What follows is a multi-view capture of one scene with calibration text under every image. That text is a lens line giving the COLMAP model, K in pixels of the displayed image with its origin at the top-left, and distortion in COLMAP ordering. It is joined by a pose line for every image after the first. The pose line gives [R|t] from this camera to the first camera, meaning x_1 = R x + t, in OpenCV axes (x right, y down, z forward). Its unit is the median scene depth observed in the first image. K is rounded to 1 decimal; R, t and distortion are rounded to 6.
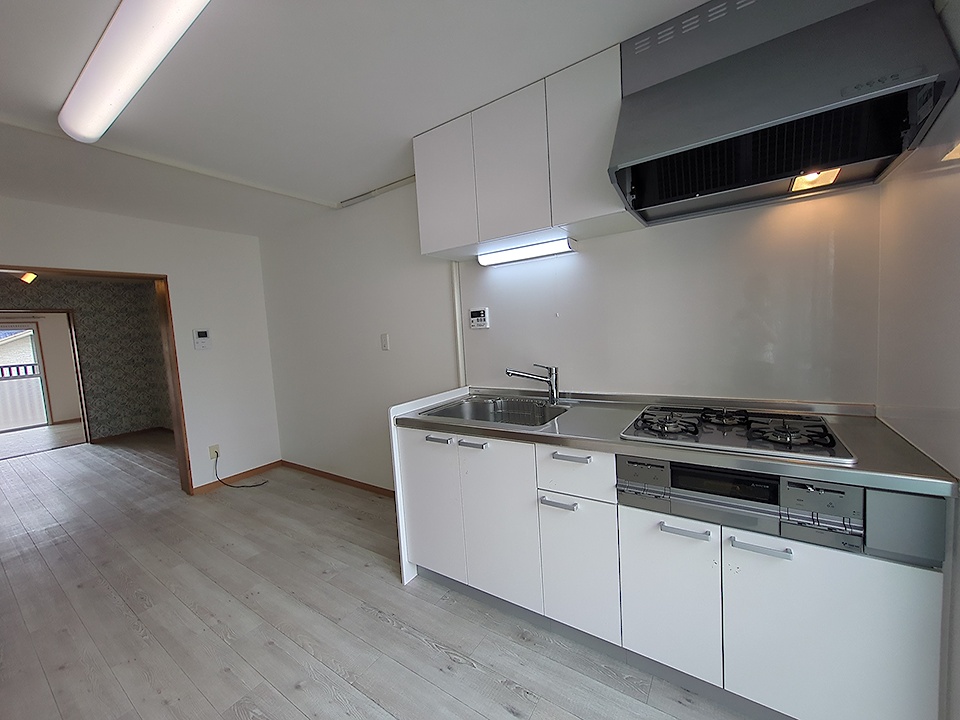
lens RADIAL K [[381.6, 0, 480.6], [0, 381.6, 358.9], [0, 0, 1]] dist [-0.002208, -0.000062]
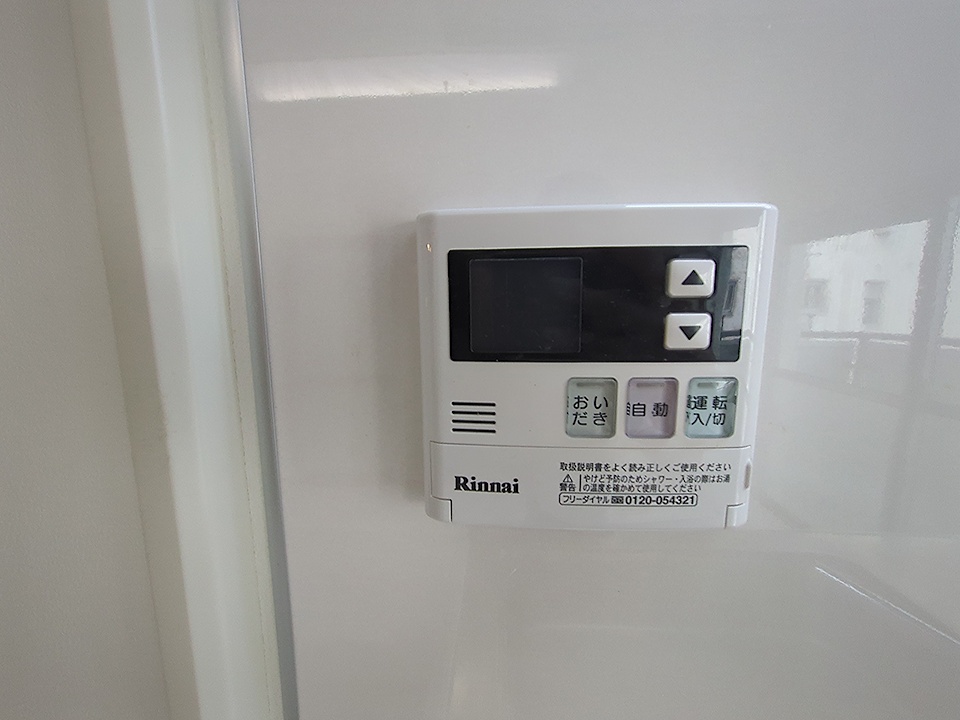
lens RADIAL K [[381.6, 0, 479.9], [0, 381.6, 360.1], [0, 0, 1]] dist [-0.002208, -0.000062]
pose [[0.855126, -0.020738, 0.518006, -0.051256], [-0.003056, 0.998981, 0.045039, -0.110711], [-0.518412, -0.040097, 0.854191, 0.952652]]
